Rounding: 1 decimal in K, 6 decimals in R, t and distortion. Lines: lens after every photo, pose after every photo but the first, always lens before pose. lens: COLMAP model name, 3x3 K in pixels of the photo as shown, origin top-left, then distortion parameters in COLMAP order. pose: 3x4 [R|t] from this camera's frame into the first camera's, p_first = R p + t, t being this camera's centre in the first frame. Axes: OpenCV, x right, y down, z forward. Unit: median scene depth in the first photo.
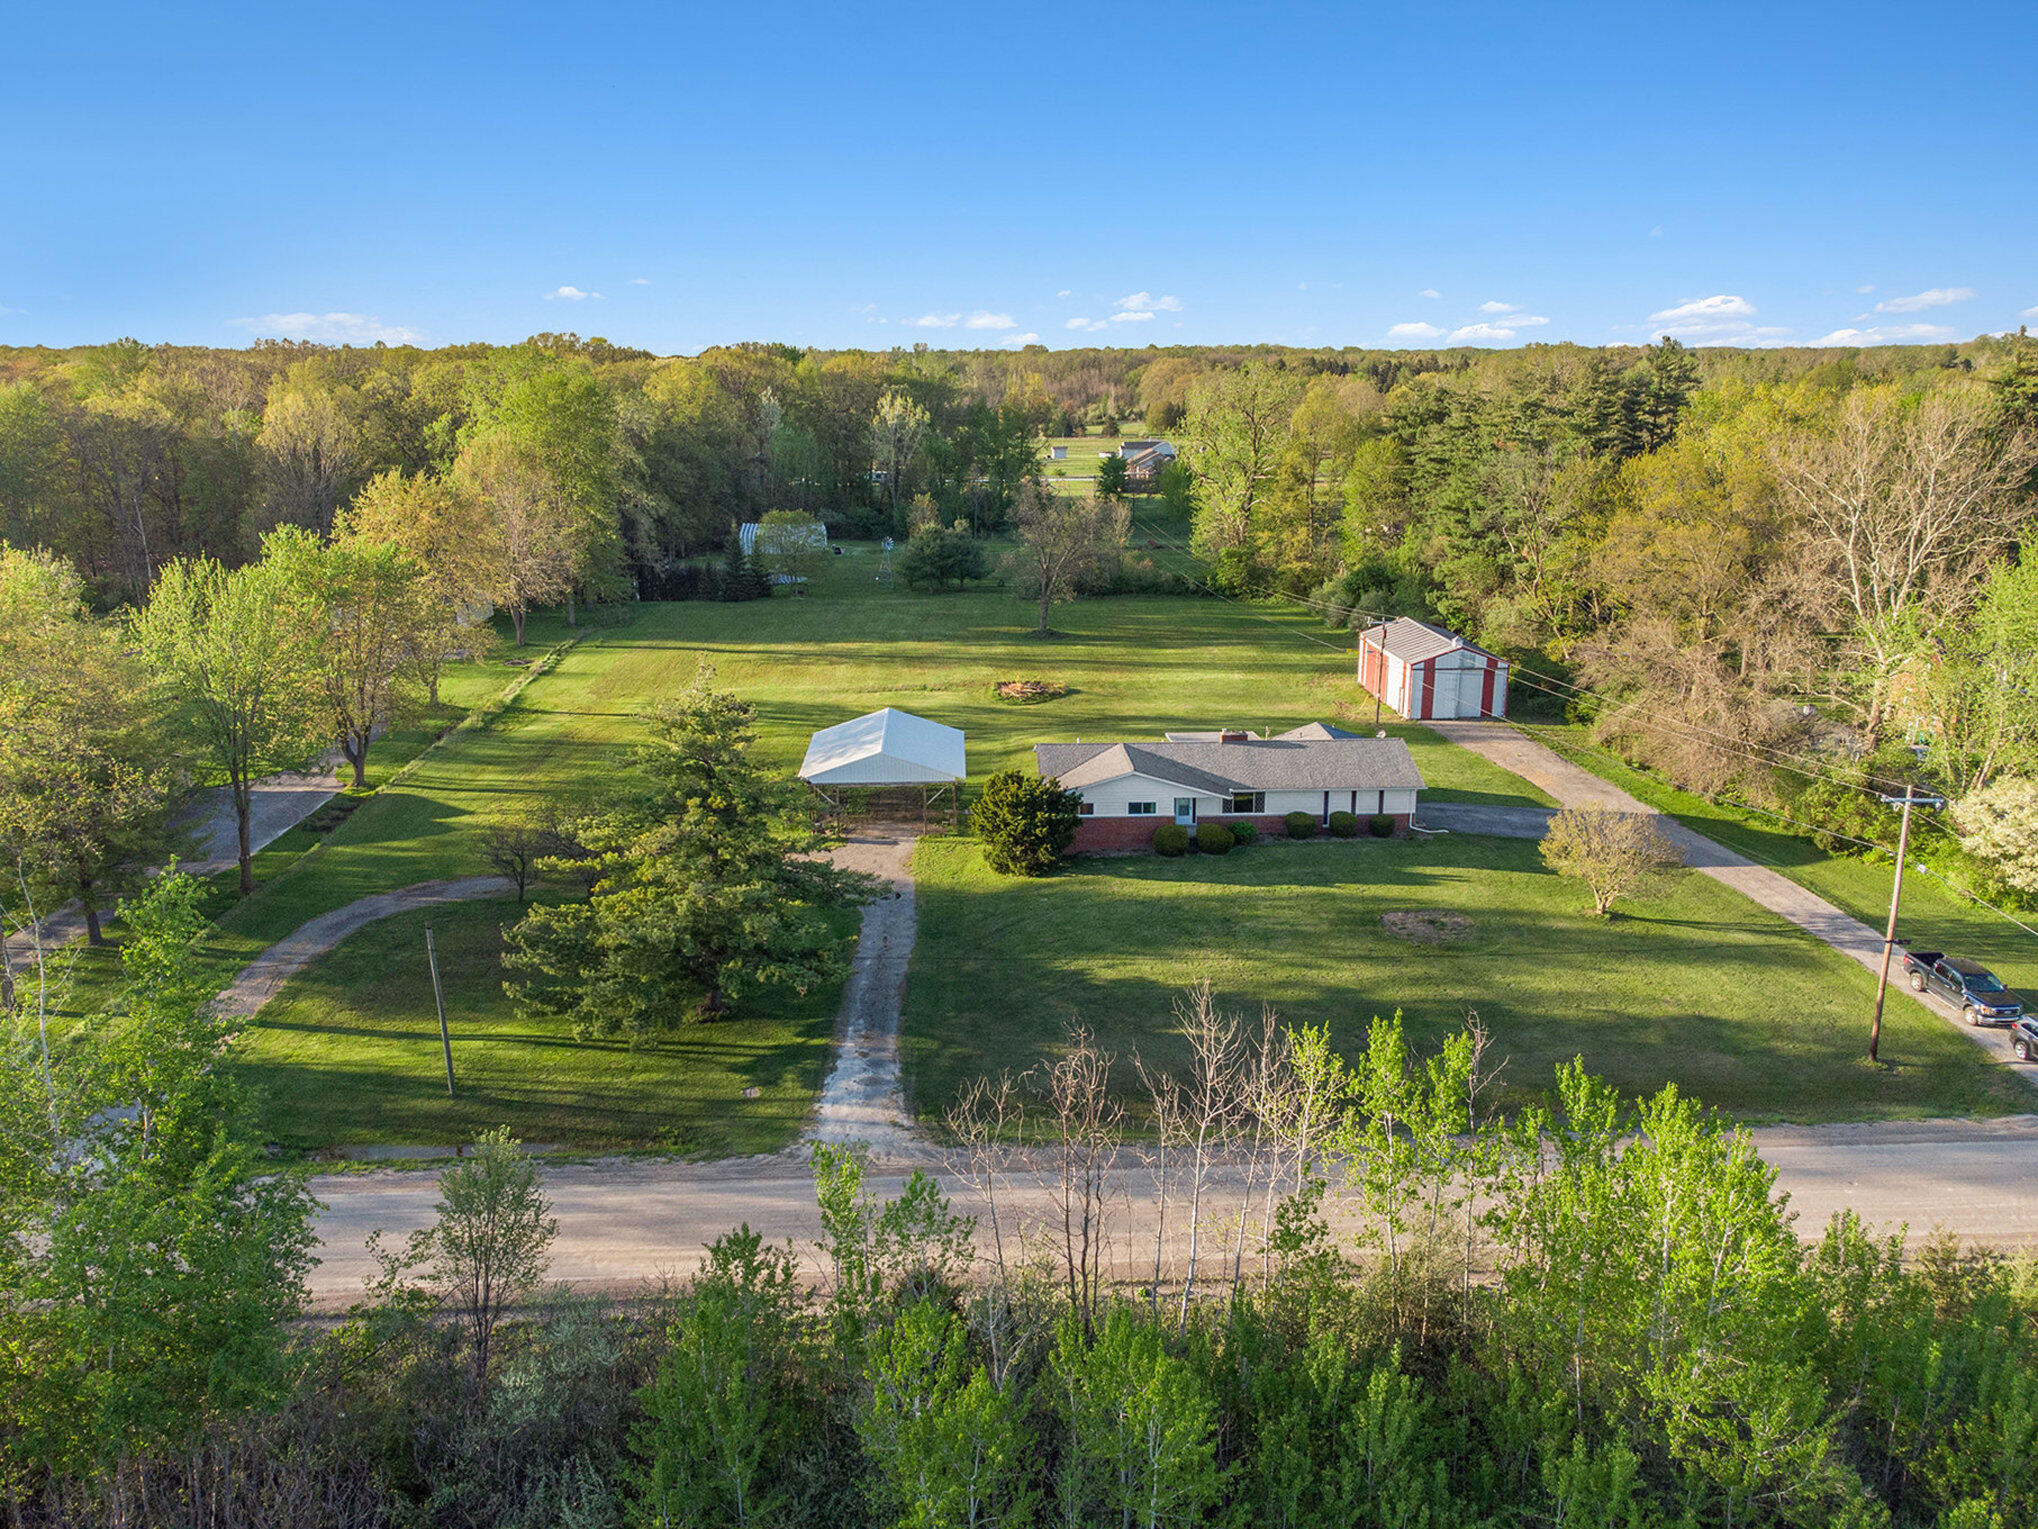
lens RADIAL K [[1489.5, 0, 1019.0], [0, 1489.5, 764.5], [0, 0, 1]] dist [0.005450, 0.001289]
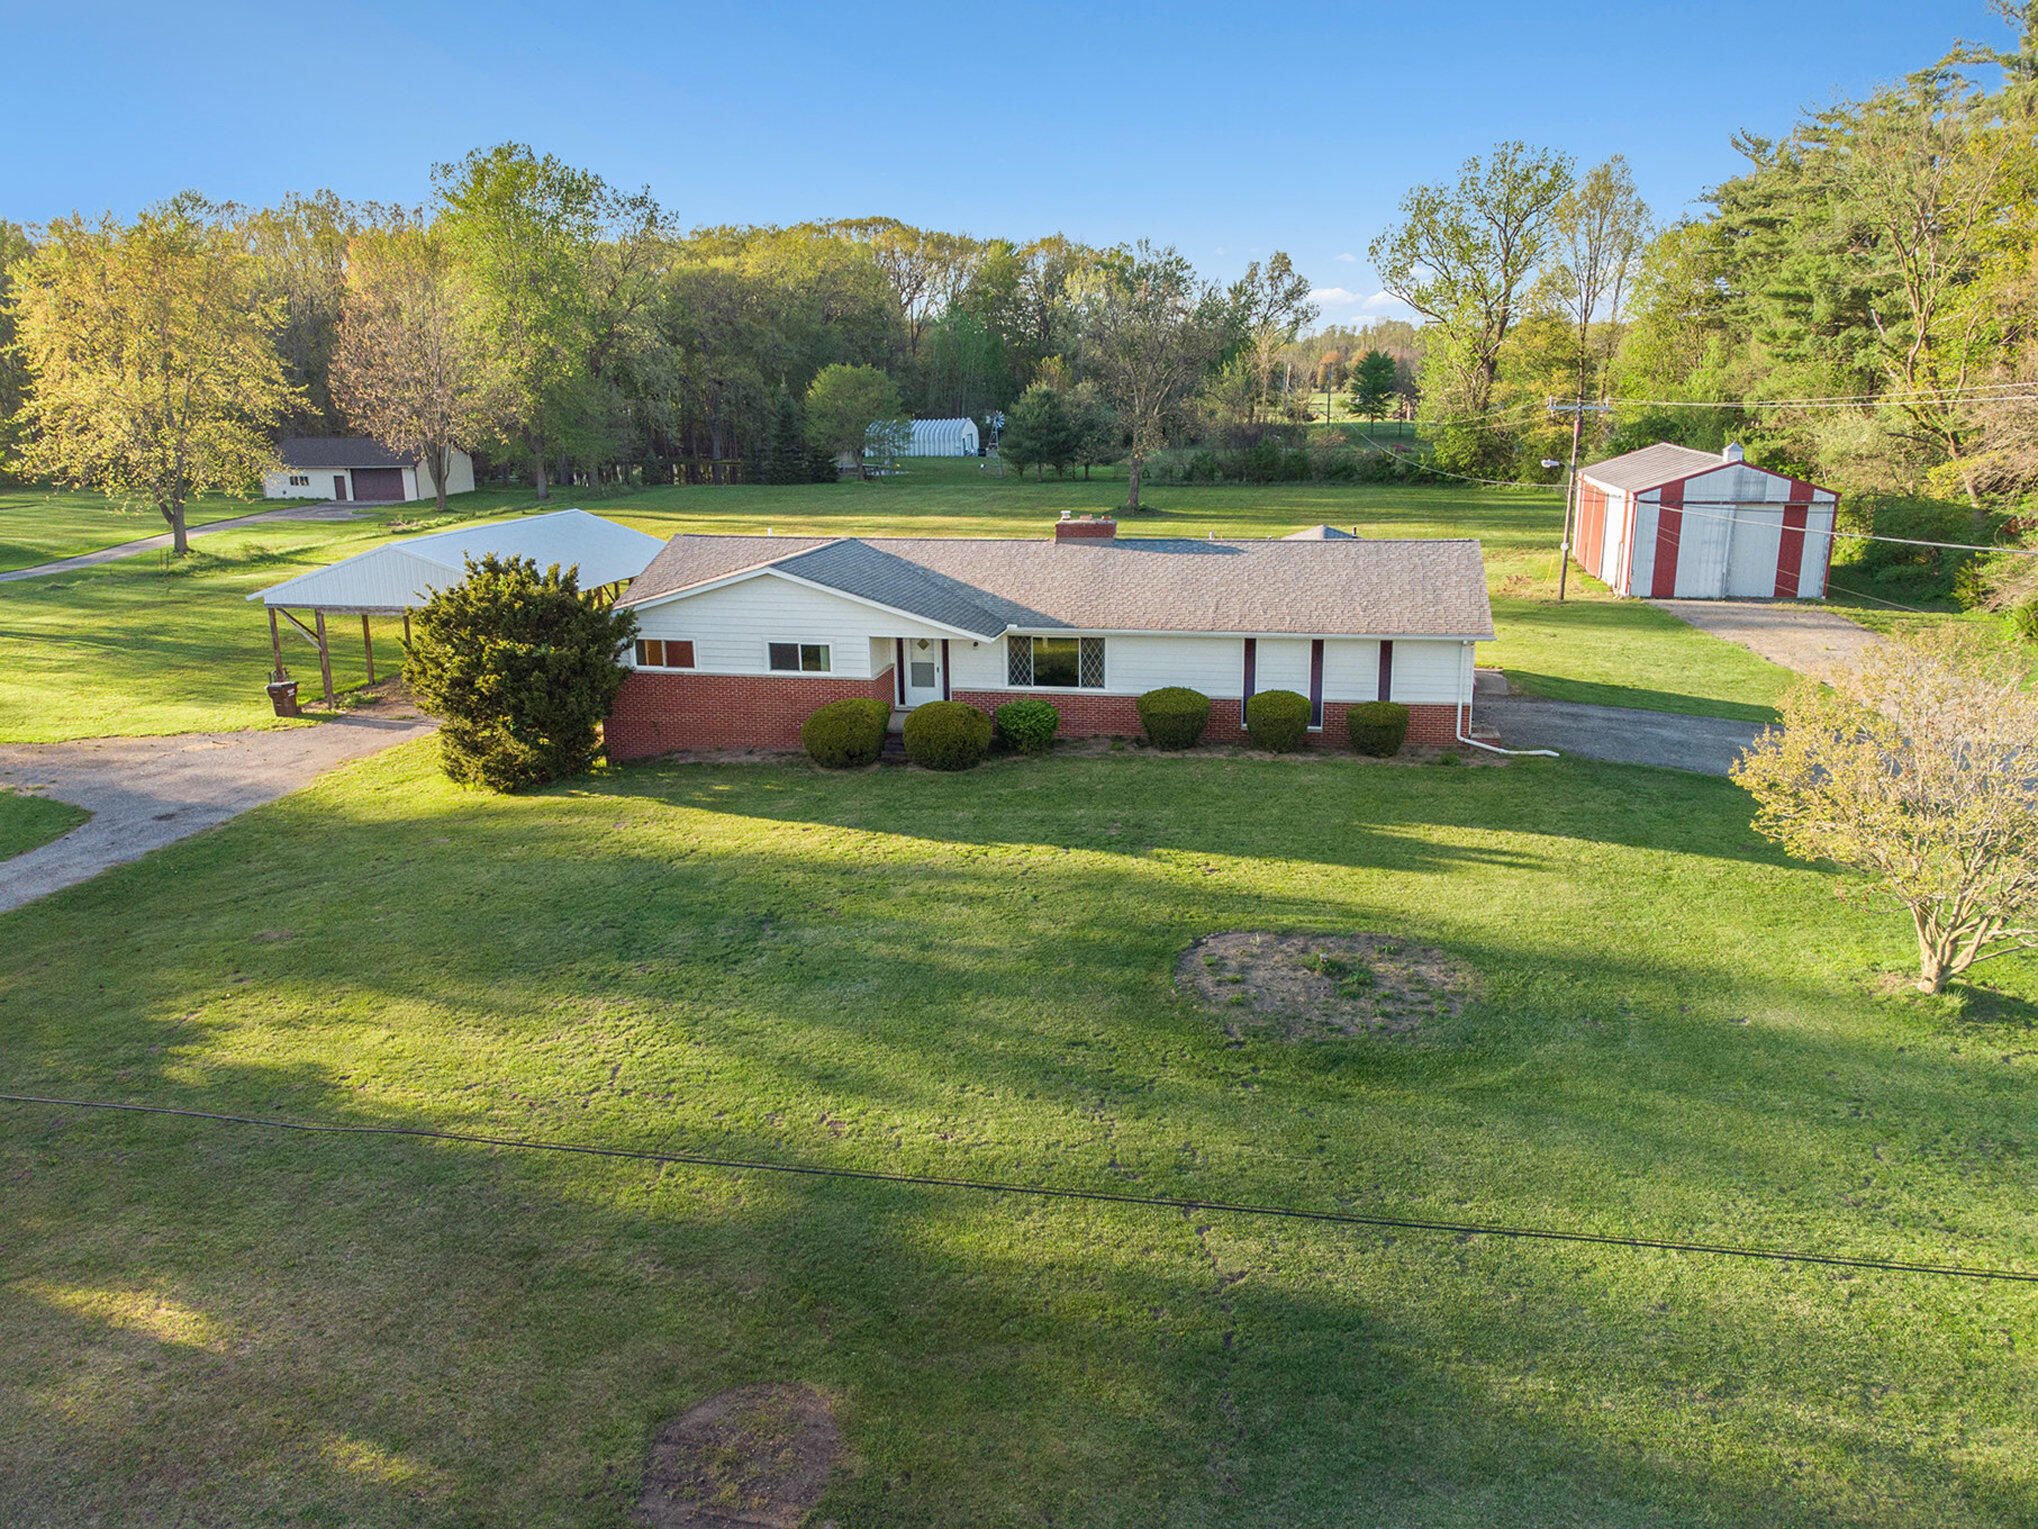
lens RADIAL K [[1510.2, 0, 1019.0], [0, 1510.2, 764.5], [0, 0, 1]] dist [-0.006659, 0.002294]
pose [[0.970823, 0.052268, -0.234033, 0.244195], [-0.053547, 0.998565, 0.000892, 0.055510], [0.233743, 0.011665, 0.972228, 0.576680]]
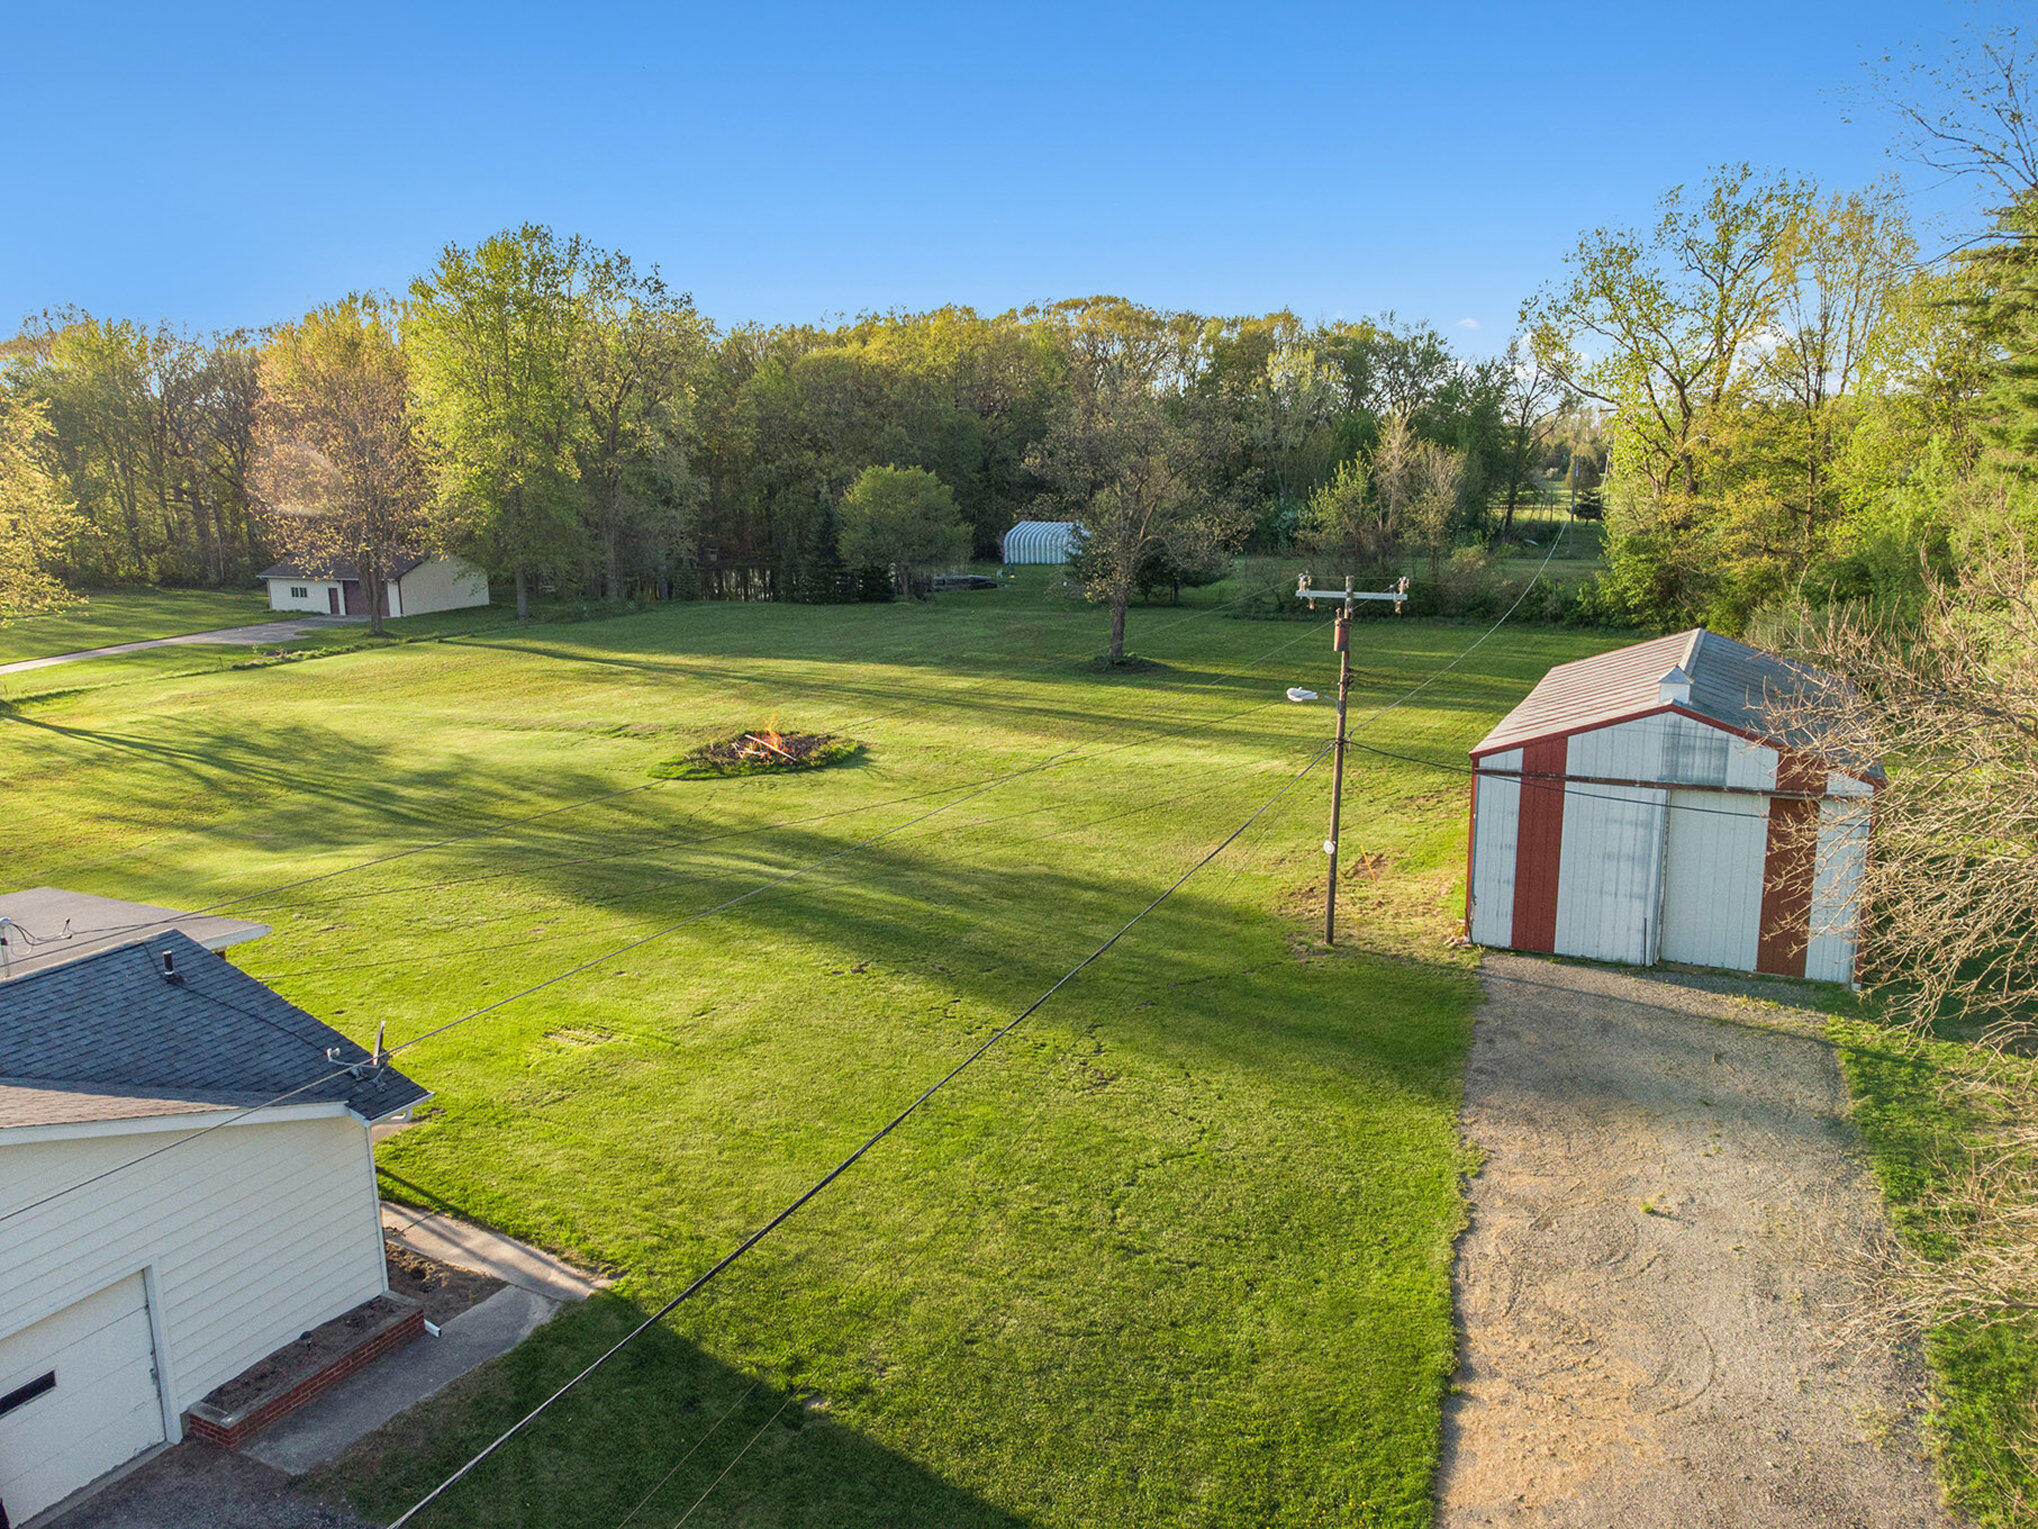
lens RADIAL K [[1510.2, 0, 1019.0], [0, 1510.2, 764.5], [0, 0, 1]] dist [-0.006659, 0.002294]
pose [[0.875020, 0.086752, -0.476251, 0.437119], [-0.113133, 0.993215, -0.026940, -0.064334], [0.470682, 0.077453, 0.878897, 0.959613]]
